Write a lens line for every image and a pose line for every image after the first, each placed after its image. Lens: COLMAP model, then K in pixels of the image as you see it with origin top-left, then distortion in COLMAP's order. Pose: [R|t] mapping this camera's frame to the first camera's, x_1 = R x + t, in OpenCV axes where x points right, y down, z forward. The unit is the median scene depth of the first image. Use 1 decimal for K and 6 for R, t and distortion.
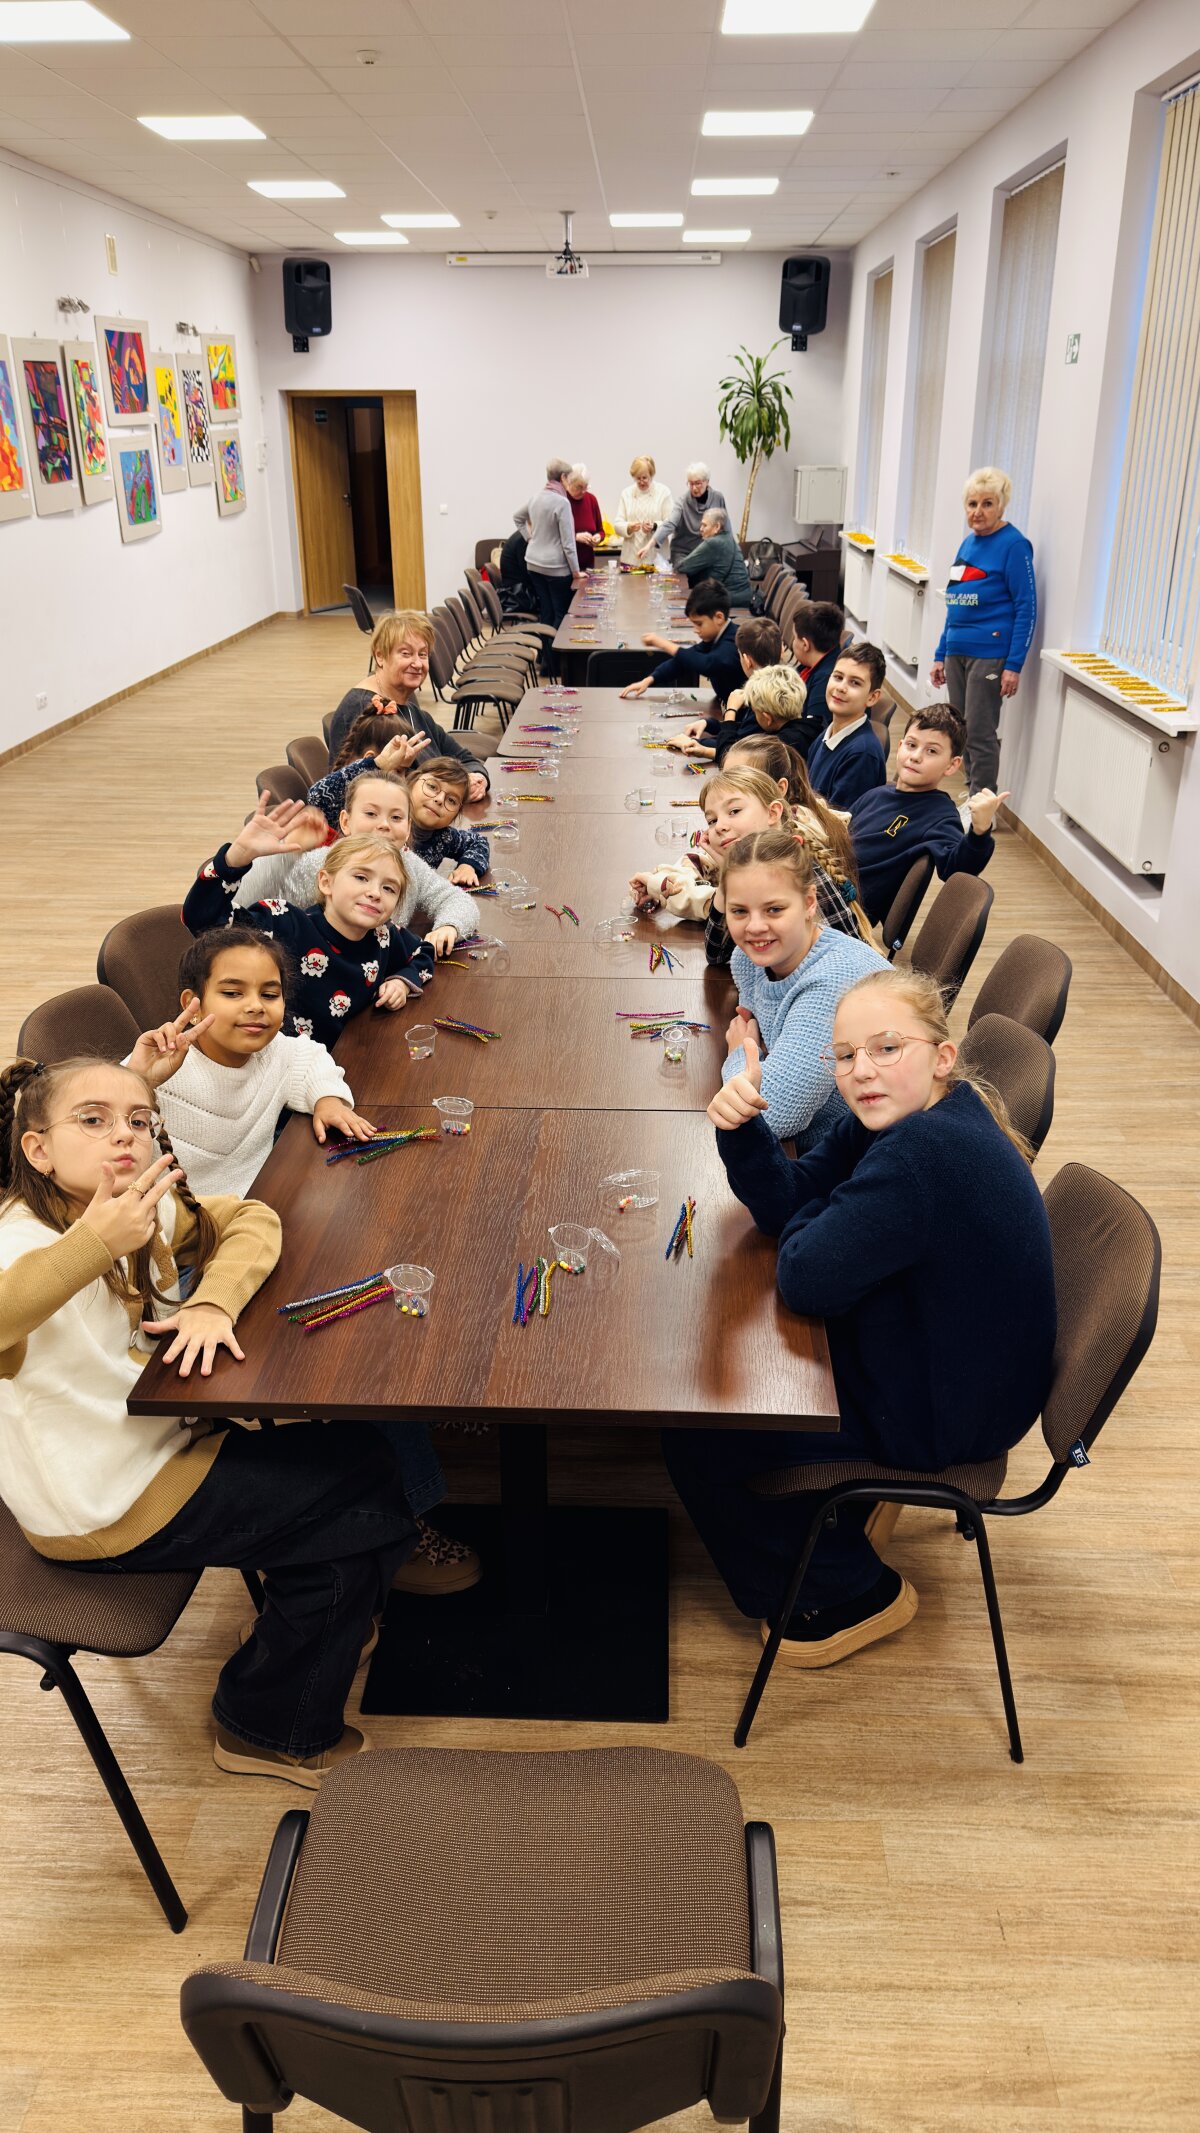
lens RADIAL K [[1517.5, 0, 600.2], [0, 1517.5, 1066.9], [0, 0, 1]] dist [0.007080, -0.017593]
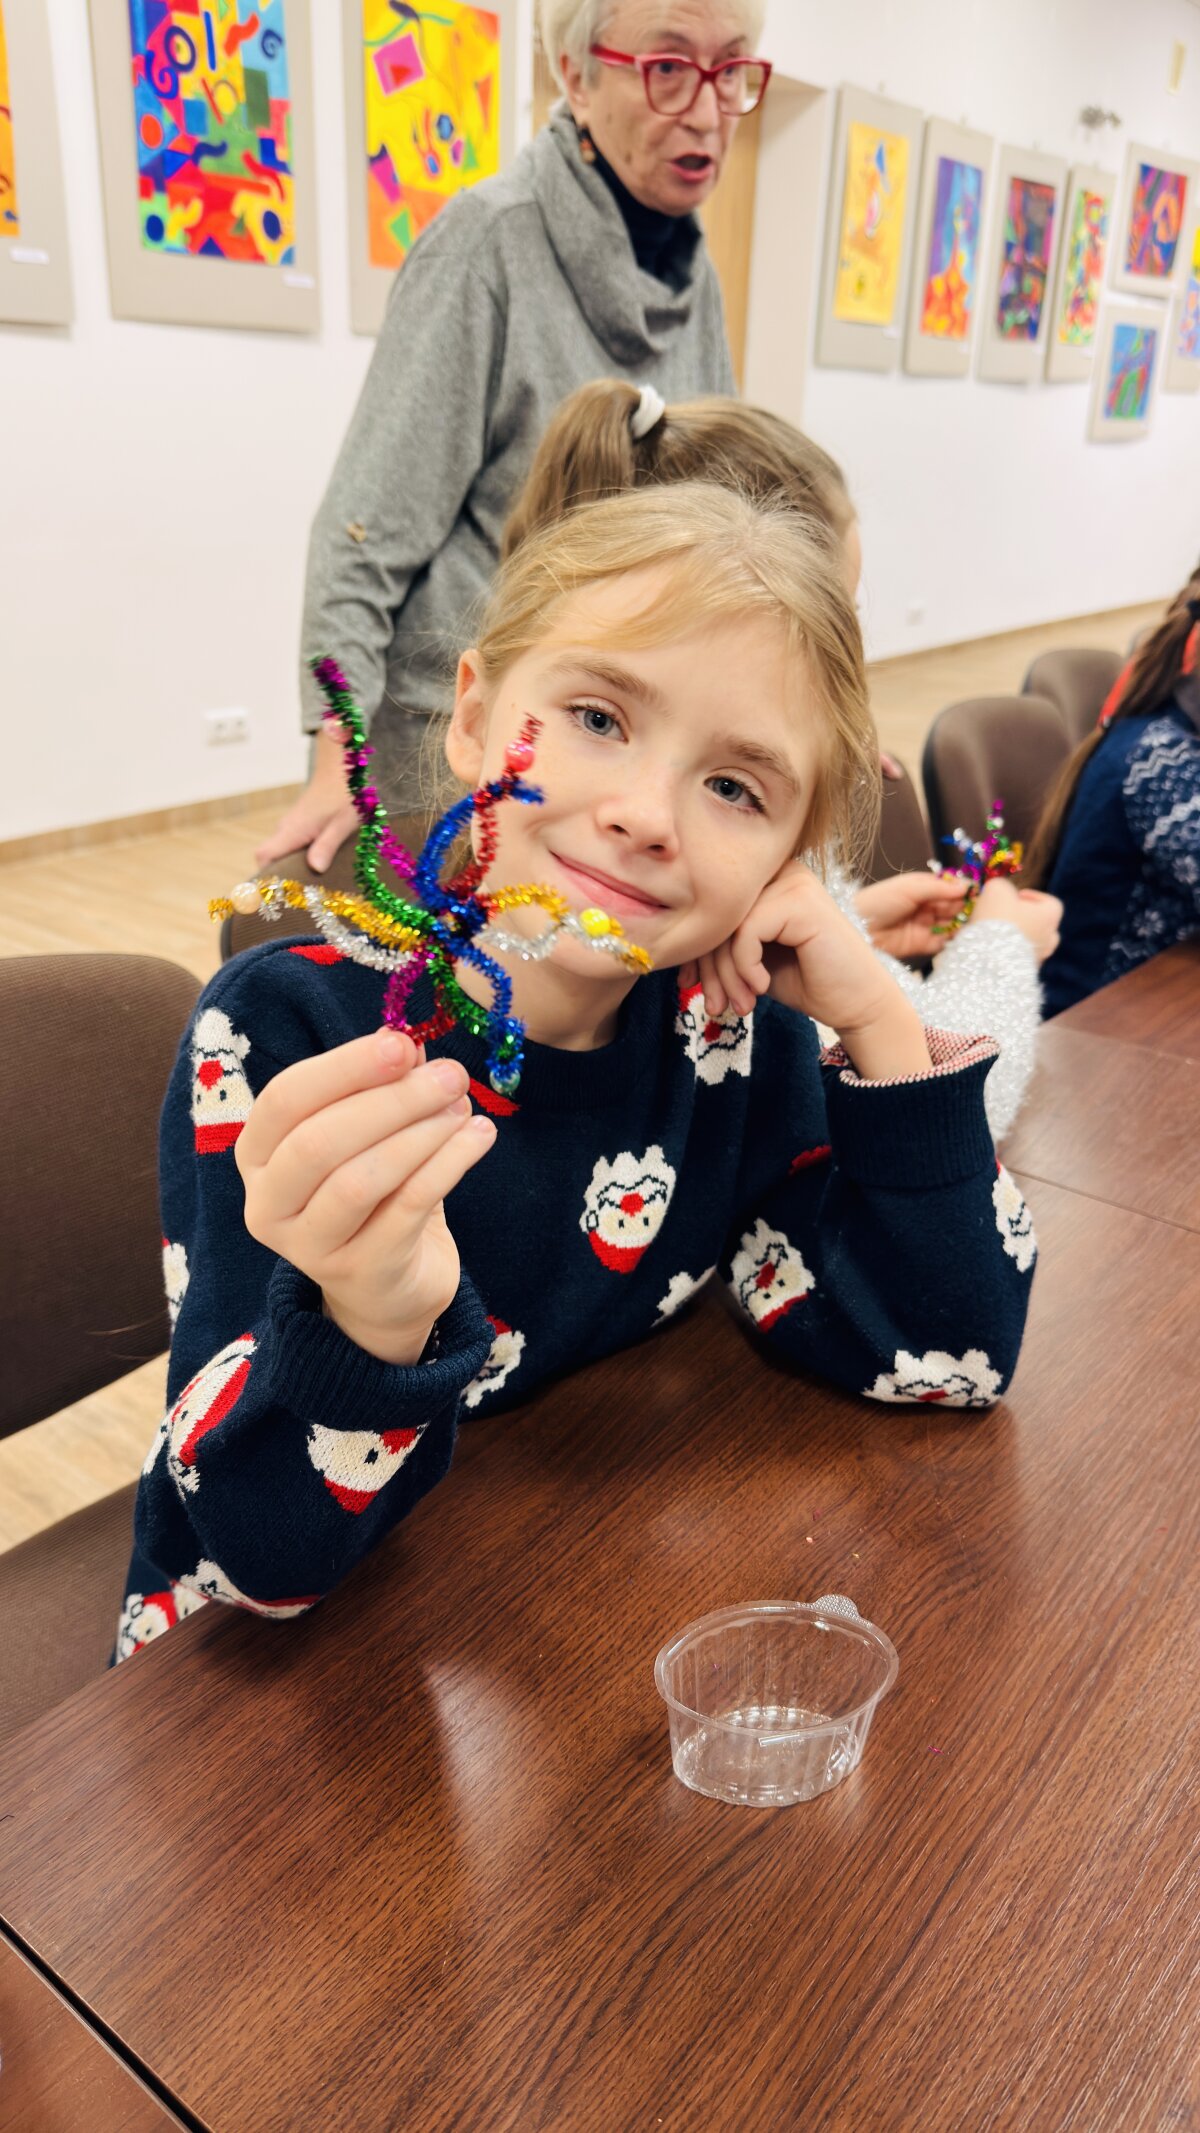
lens RADIAL K [[1517.5, 0, 612.1], [0, 1517.5, 1075.1], [0, 0, 1]] dist [0.007080, -0.017593]
pose [[0.809096, 0.266193, -0.523933, -0.012542], [-0.263326, 0.961239, 0.081726, -0.027419], [0.525379, 0.071841, 0.847830, 0.236314]]
